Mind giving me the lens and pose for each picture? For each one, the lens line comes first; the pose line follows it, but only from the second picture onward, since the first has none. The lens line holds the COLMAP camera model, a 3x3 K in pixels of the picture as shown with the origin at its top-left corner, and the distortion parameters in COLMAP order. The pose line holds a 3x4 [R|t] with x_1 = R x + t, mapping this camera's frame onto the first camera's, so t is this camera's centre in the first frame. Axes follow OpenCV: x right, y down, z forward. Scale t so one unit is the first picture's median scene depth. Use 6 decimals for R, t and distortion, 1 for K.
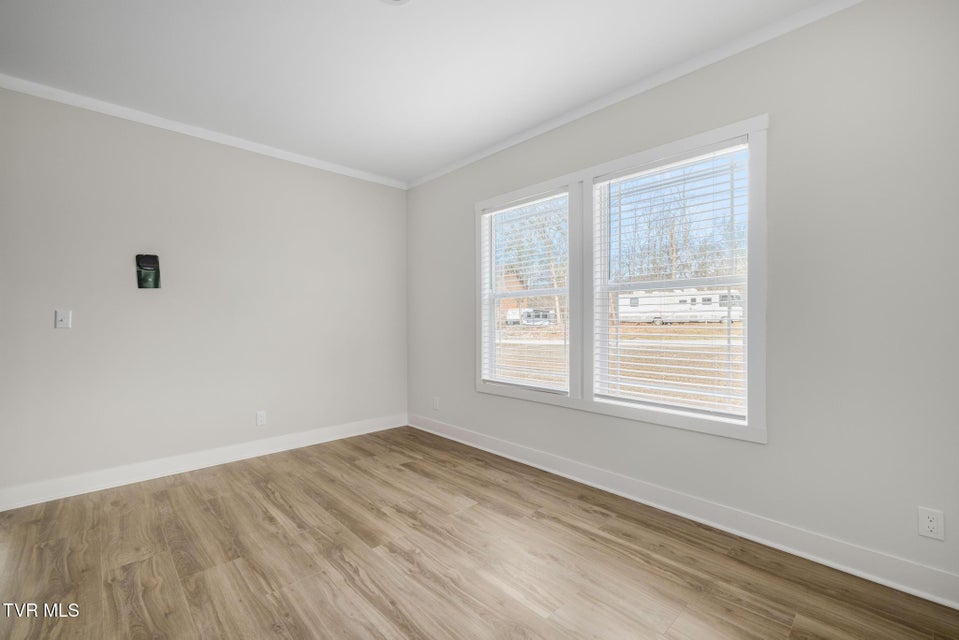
lens RADIAL K [[408.3, 0, 480.6], [0, 408.3, 322.4], [0, 0, 1]] dist [0.001529, 0.000027]
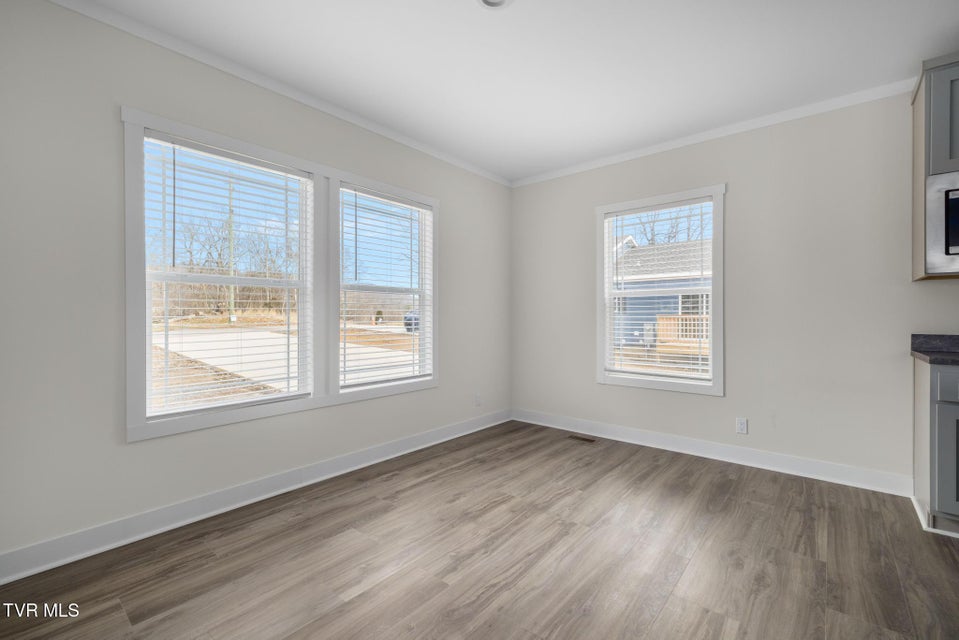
lens RADIAL K [[414.8, 0, 485.7], [0, 414.8, 319.7], [0, 0, 1]] dist [0.012384, 0.000360]
pose [[-0.117929, -0.004591, 0.993011, -0.920929], [0.005483, 0.999971, 0.005274, -0.000048], [-0.993007, 0.006067, -0.117900, 0.835249]]
